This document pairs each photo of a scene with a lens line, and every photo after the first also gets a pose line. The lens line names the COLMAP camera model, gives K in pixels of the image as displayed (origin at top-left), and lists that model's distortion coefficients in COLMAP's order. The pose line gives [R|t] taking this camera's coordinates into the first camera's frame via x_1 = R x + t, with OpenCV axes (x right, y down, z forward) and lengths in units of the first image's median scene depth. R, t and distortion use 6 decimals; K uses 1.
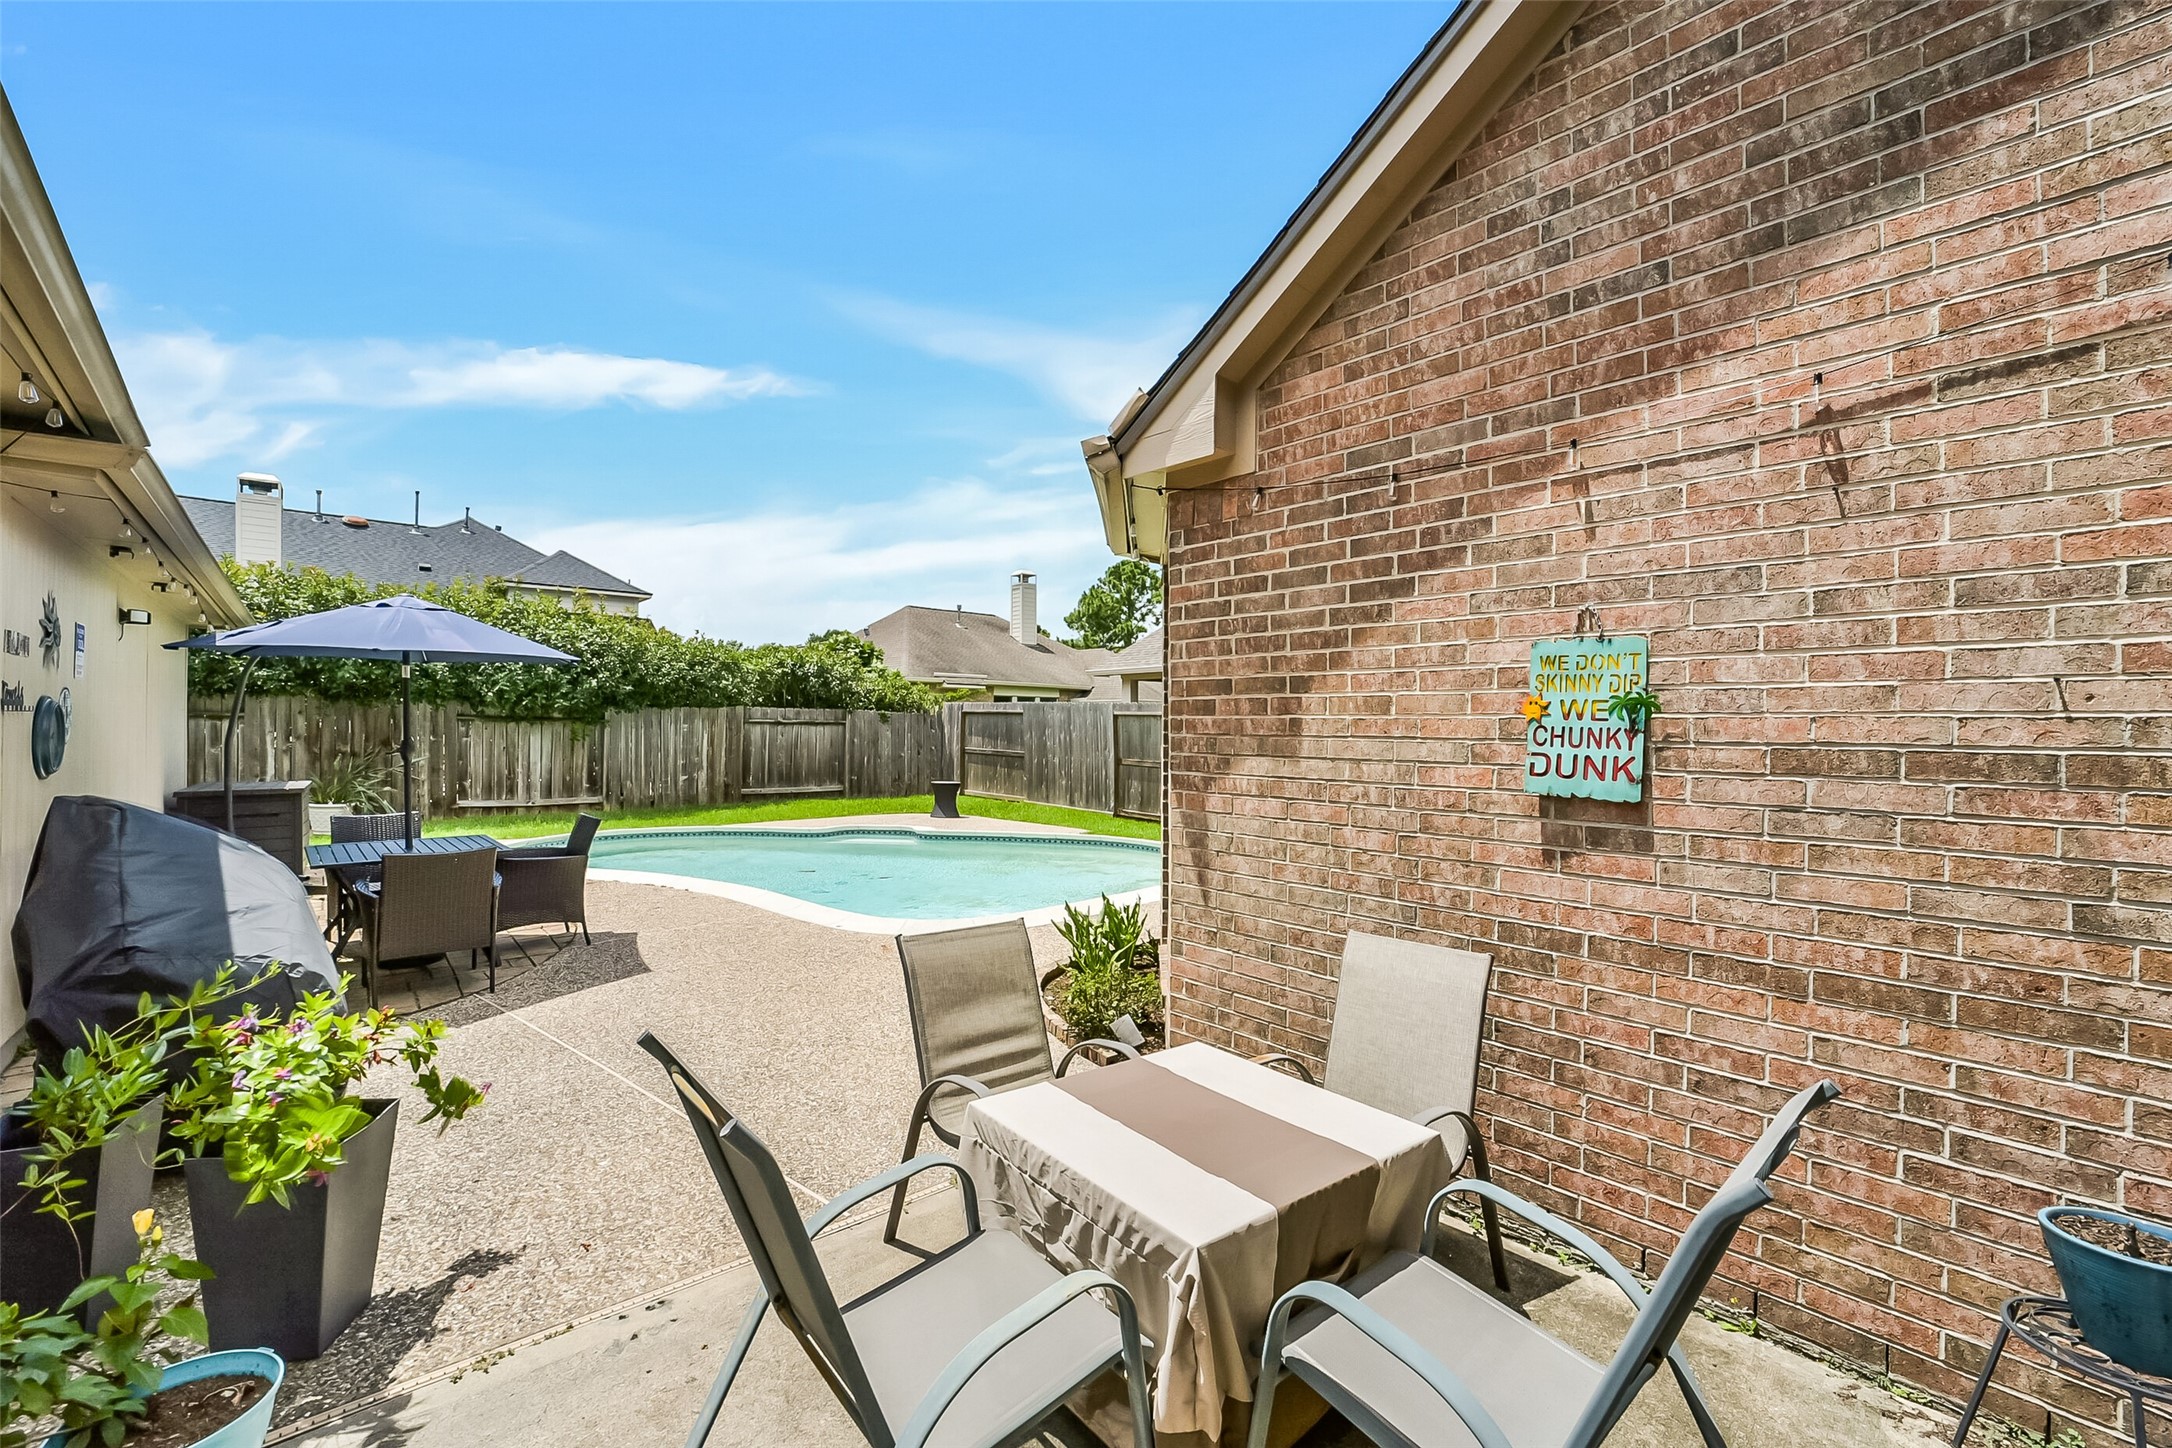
lens RADIAL K [[862.2, 0, 1092.8], [0, 862.2, 707.7], [0, 0, 1]] dist [-0.035641, 0.007254]
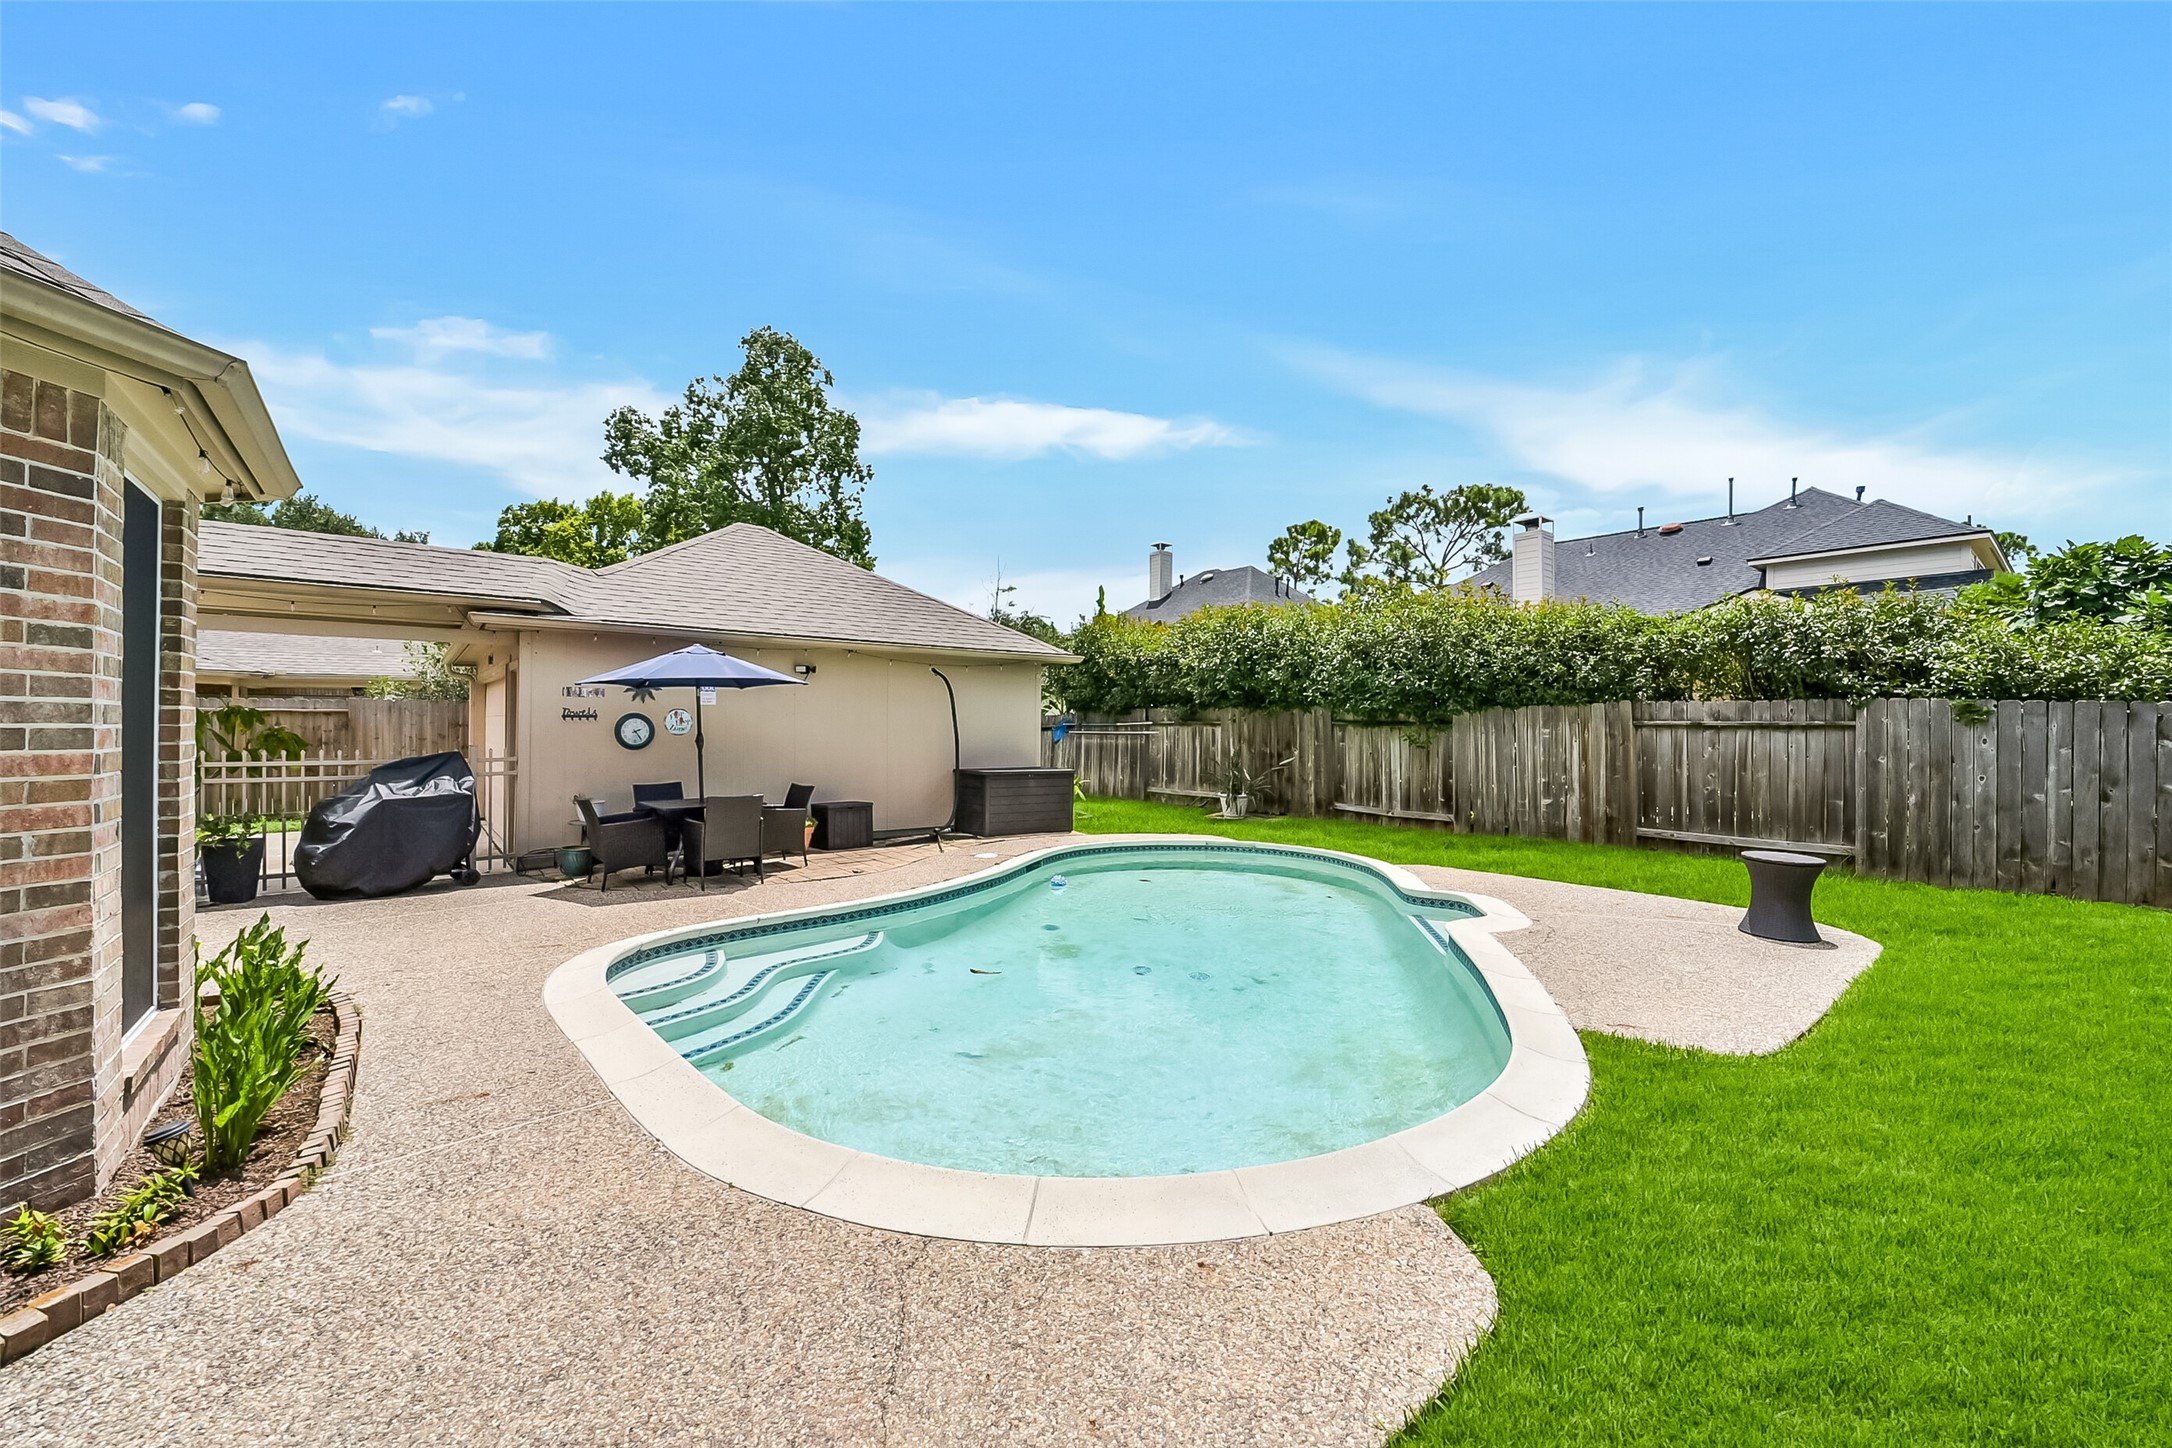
lens RADIAL K [[862.2, 0, 1080.3], [0, 862.2, 726.0], [0, 0, 1]] dist [-0.035641, 0.007254]
pose [[-0.066945, -0.009602, -0.997710, 0.274353], [0.015561, 0.999822, -0.010667, 0.017890], [0.997635, -0.016239, -0.066783, 0.634112]]
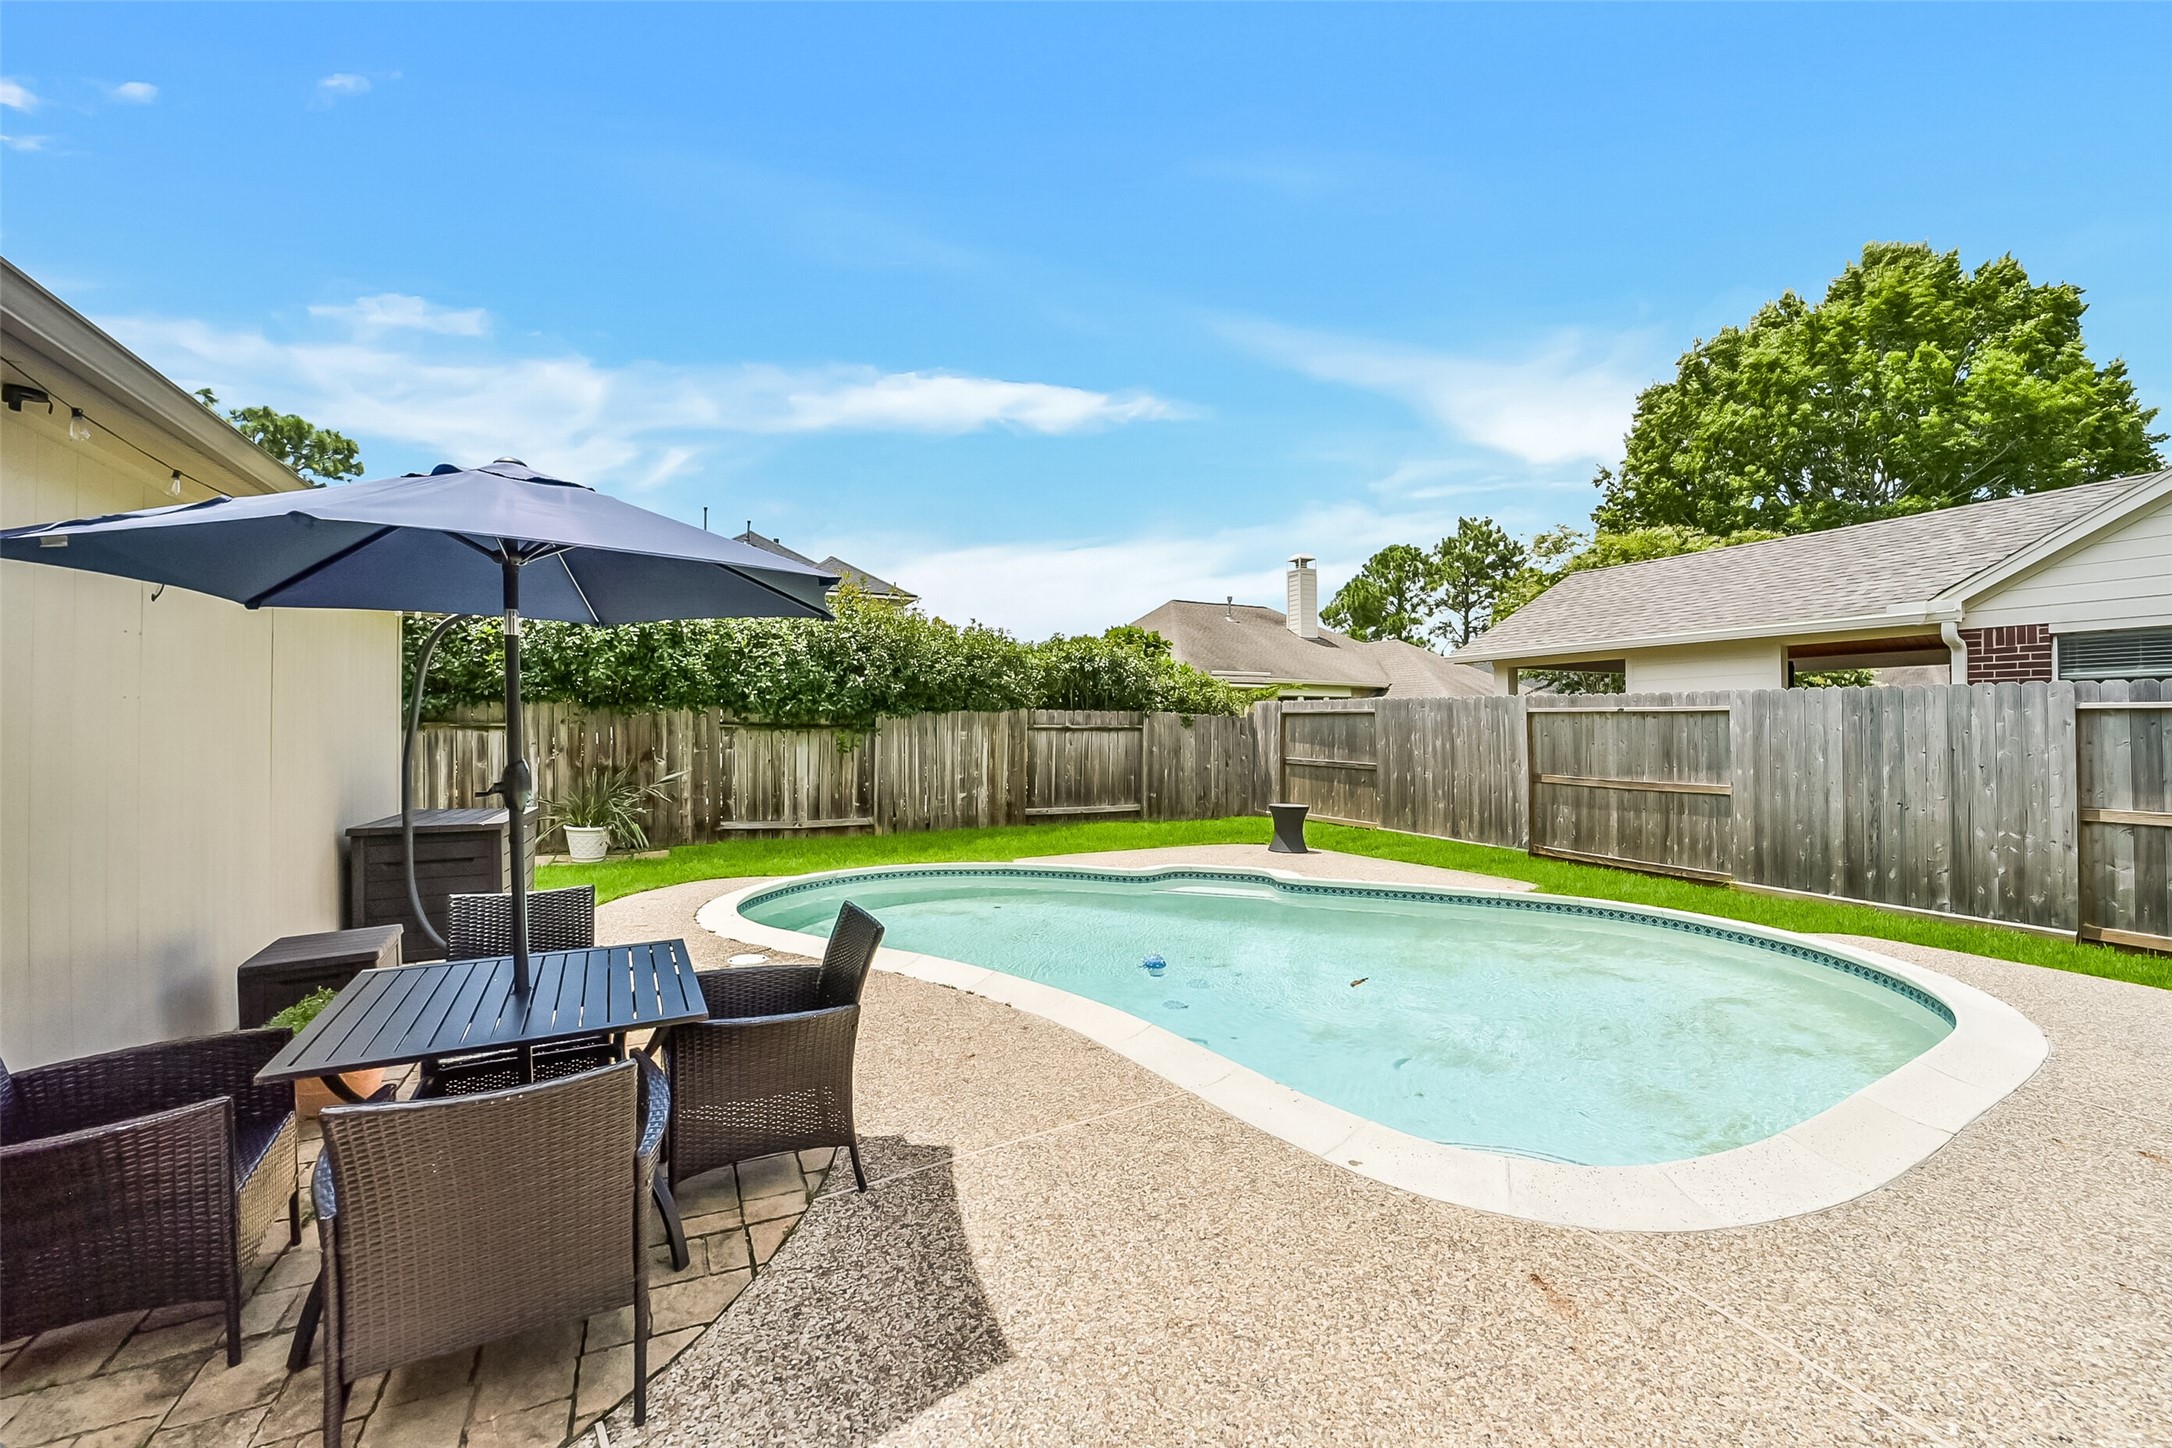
lens RADIAL K [[862.2, 0, 1085.0], [0, 862.2, 717.0], [0, 0, 1]] dist [-0.035641, 0.007254]
pose [[0.961243, -0.012399, -0.275423, -0.127503], [0.013696, 0.999902, 0.002788, 0.004495], [0.275362, -0.006452, 0.961319, 0.220510]]
